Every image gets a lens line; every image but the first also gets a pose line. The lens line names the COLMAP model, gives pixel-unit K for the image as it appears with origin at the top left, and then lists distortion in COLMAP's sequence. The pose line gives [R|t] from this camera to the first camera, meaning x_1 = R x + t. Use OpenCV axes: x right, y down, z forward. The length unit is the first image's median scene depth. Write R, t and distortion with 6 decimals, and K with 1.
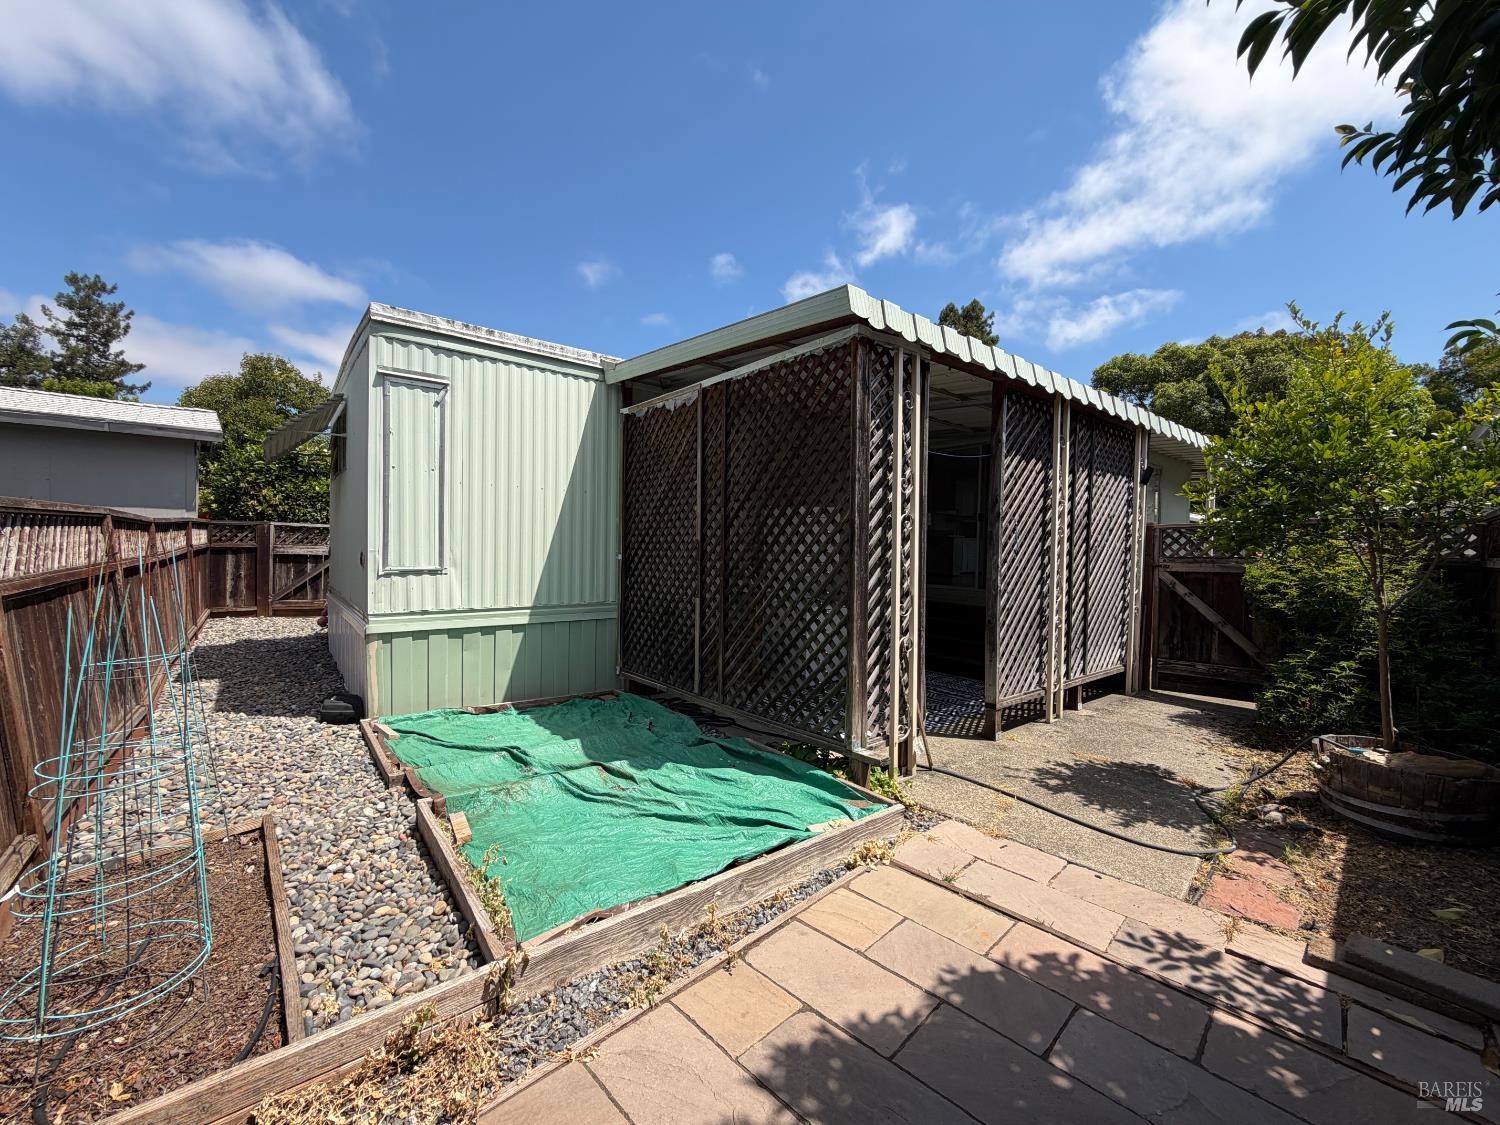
lens RADIAL K [[598.5, 0, 749.3], [0, 598.5, 560.1], [0, 0, 1]] dist [-0.000027, 0.000475]
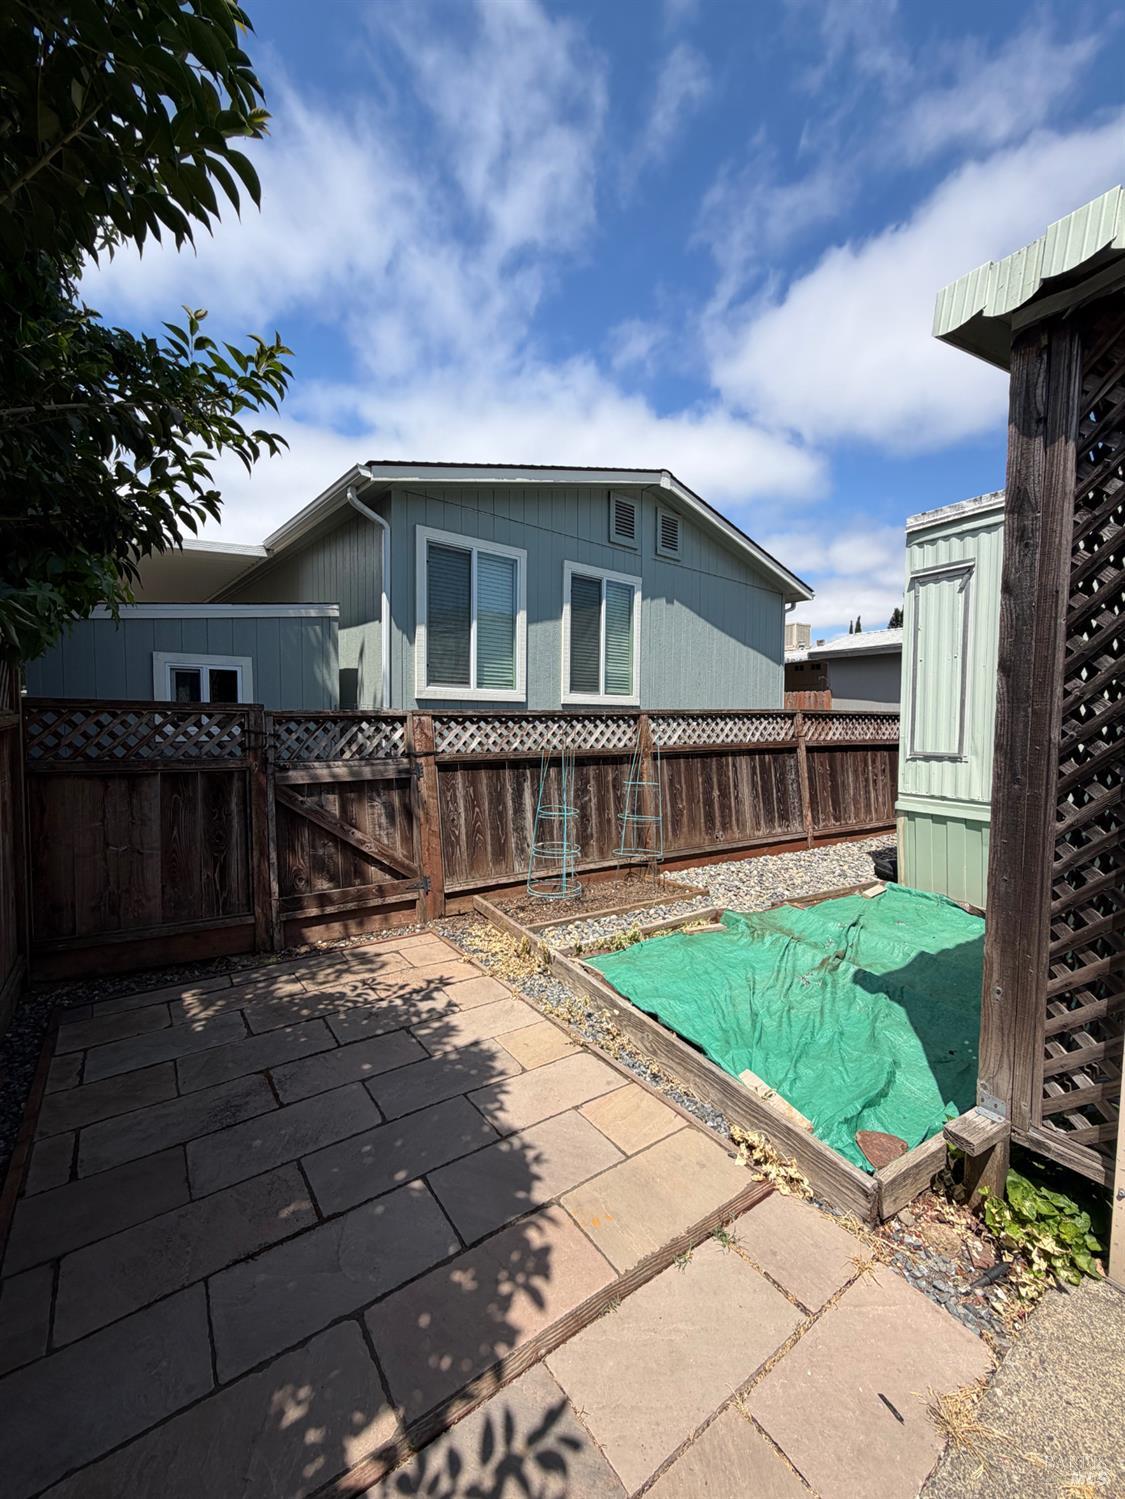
lens RADIAL K [[598.1, 0, 563.9], [0, 598.1, 749.5], [0, 0, 1]] dist [-0.000027, 0.000475]
pose [[-0.161480, 0.031583, -0.986370, 1.166896], [-0.027606, 0.998952, 0.036505, -0.030500], [0.986490, 0.033125, -0.160439, 1.064398]]
